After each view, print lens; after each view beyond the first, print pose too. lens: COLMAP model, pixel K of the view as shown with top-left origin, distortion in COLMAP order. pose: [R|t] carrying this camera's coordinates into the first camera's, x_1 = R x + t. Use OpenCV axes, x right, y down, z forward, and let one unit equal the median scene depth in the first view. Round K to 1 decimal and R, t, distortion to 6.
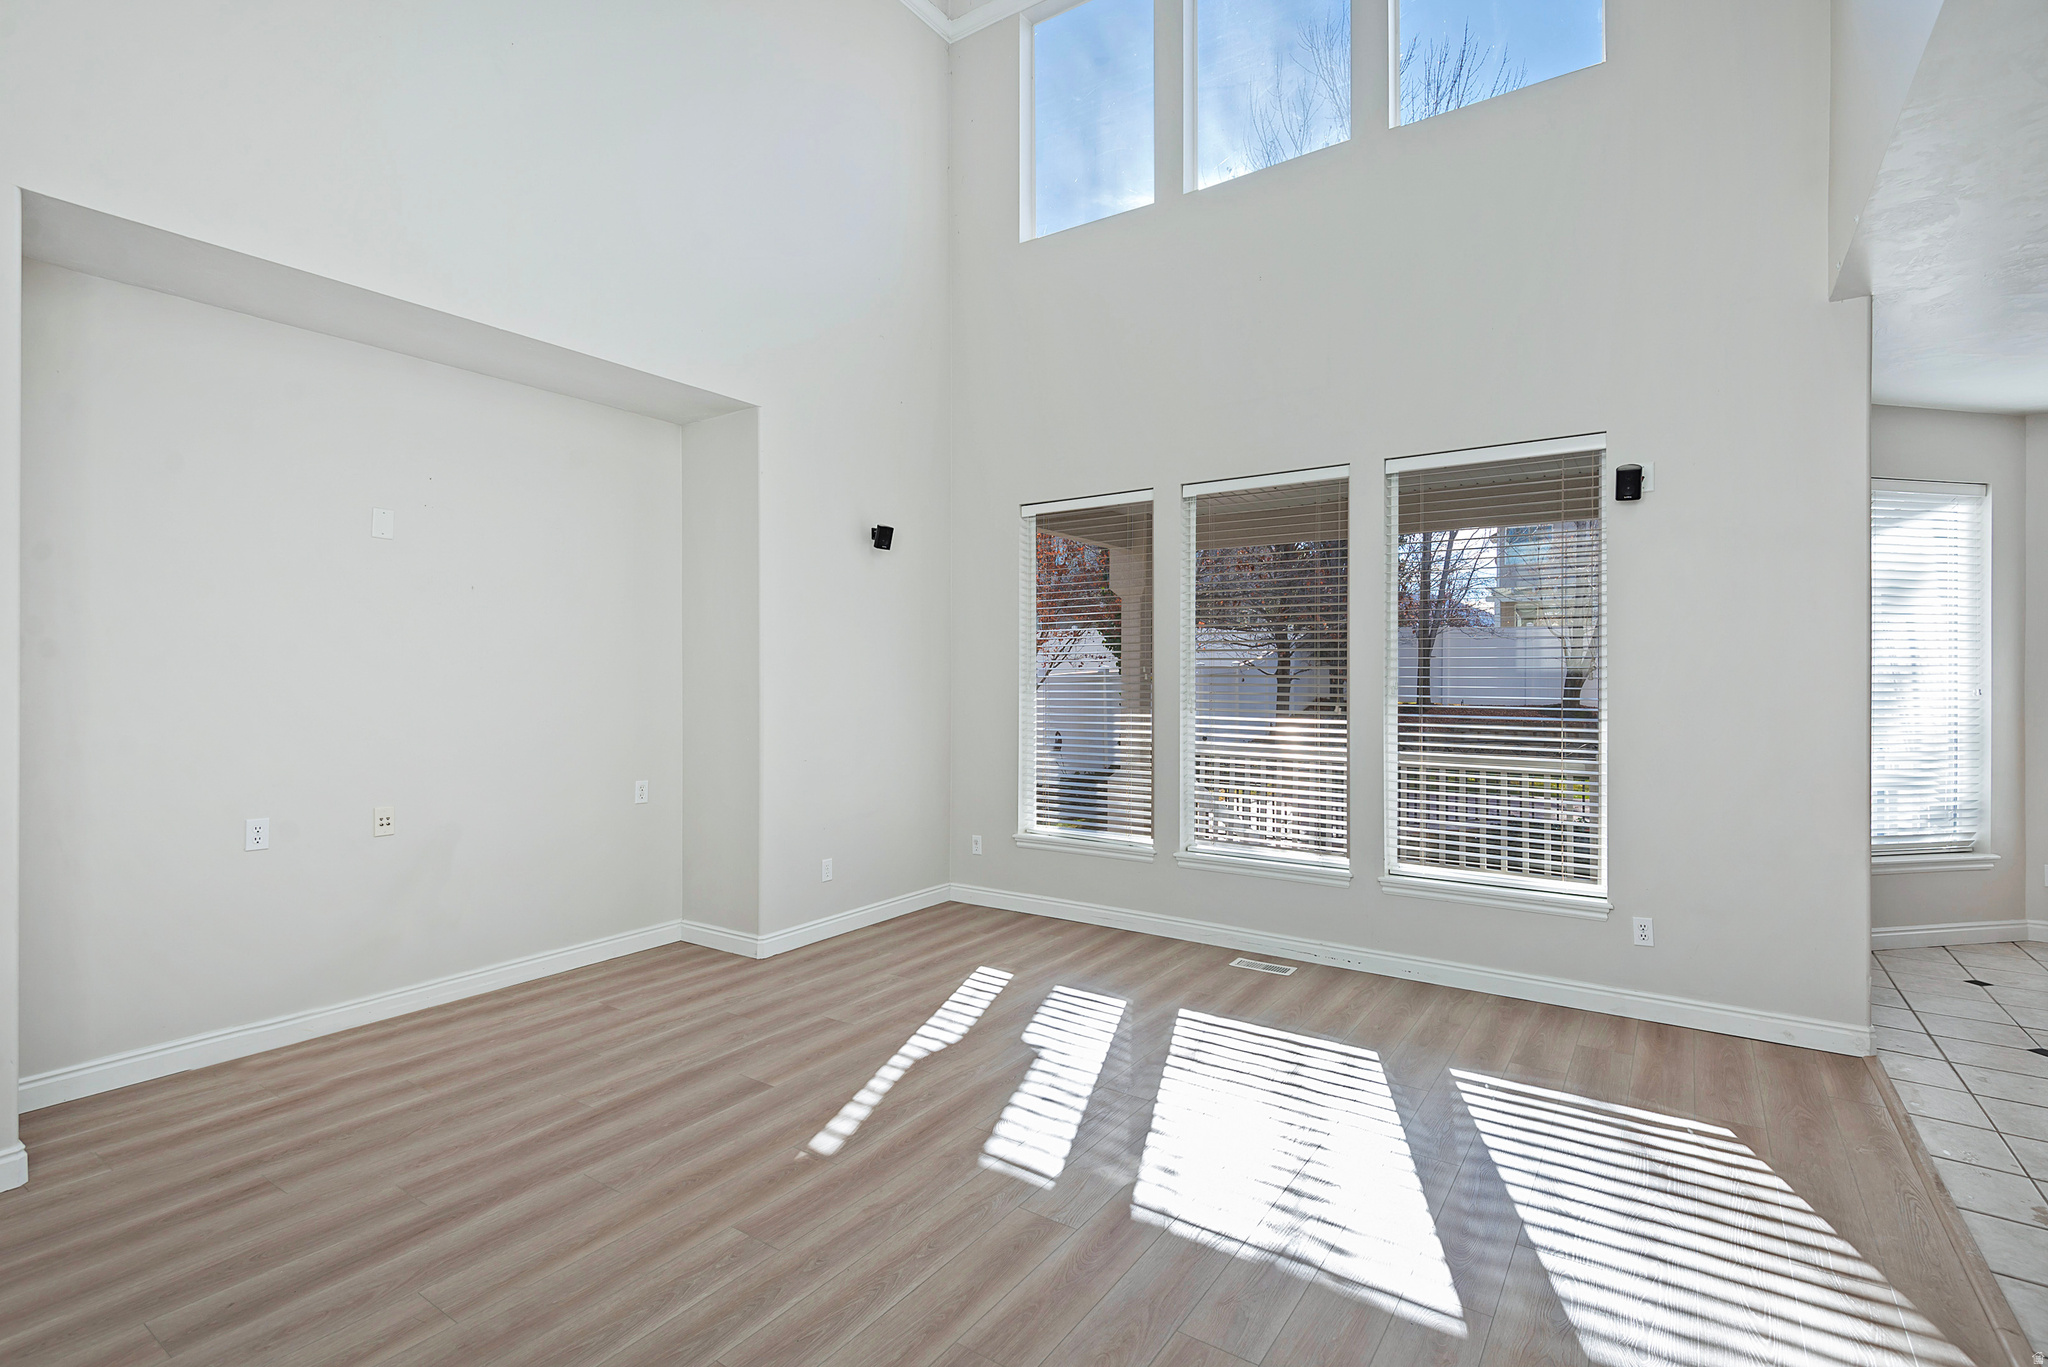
lens RADIAL K [[974.0, 0, 1024.0], [0, 974.0, 683.5], [0, 0, 1]] dist [0.020506, -0.016240]
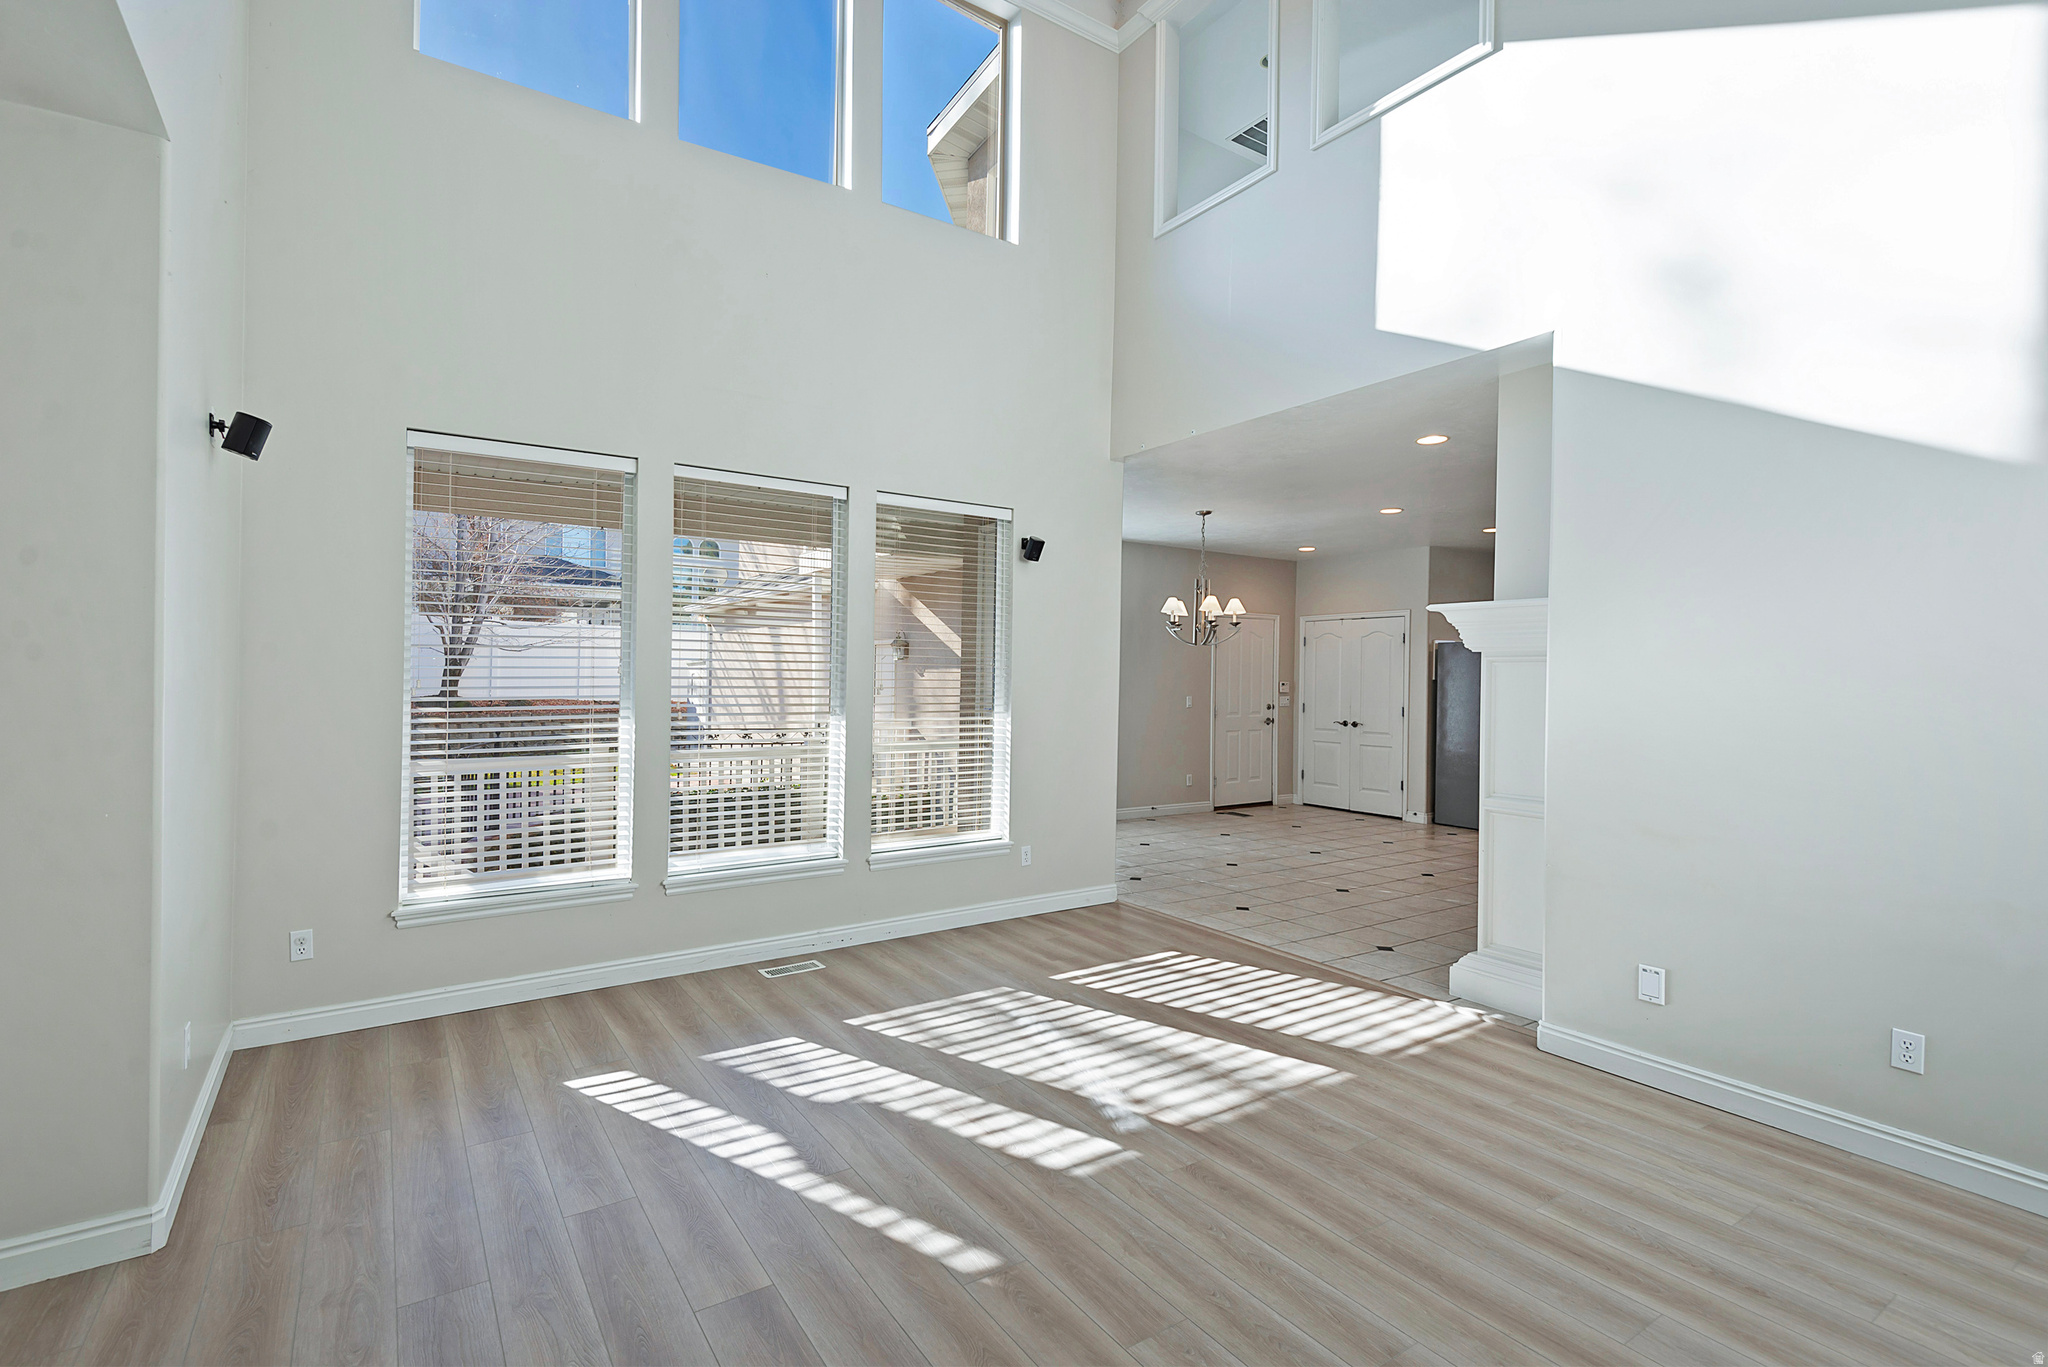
lens RADIAL K [[953.6, 0, 1031.5], [0, 953.6, 655.9], [0, 0, 1]] dist [0.025980, -0.015585]
pose [[0.360767, 0.012566, 0.932571, -0.730530], [-0.000377, 0.999911, -0.013328, -0.026242], [-0.932656, 0.004457, 0.360740, 0.501600]]
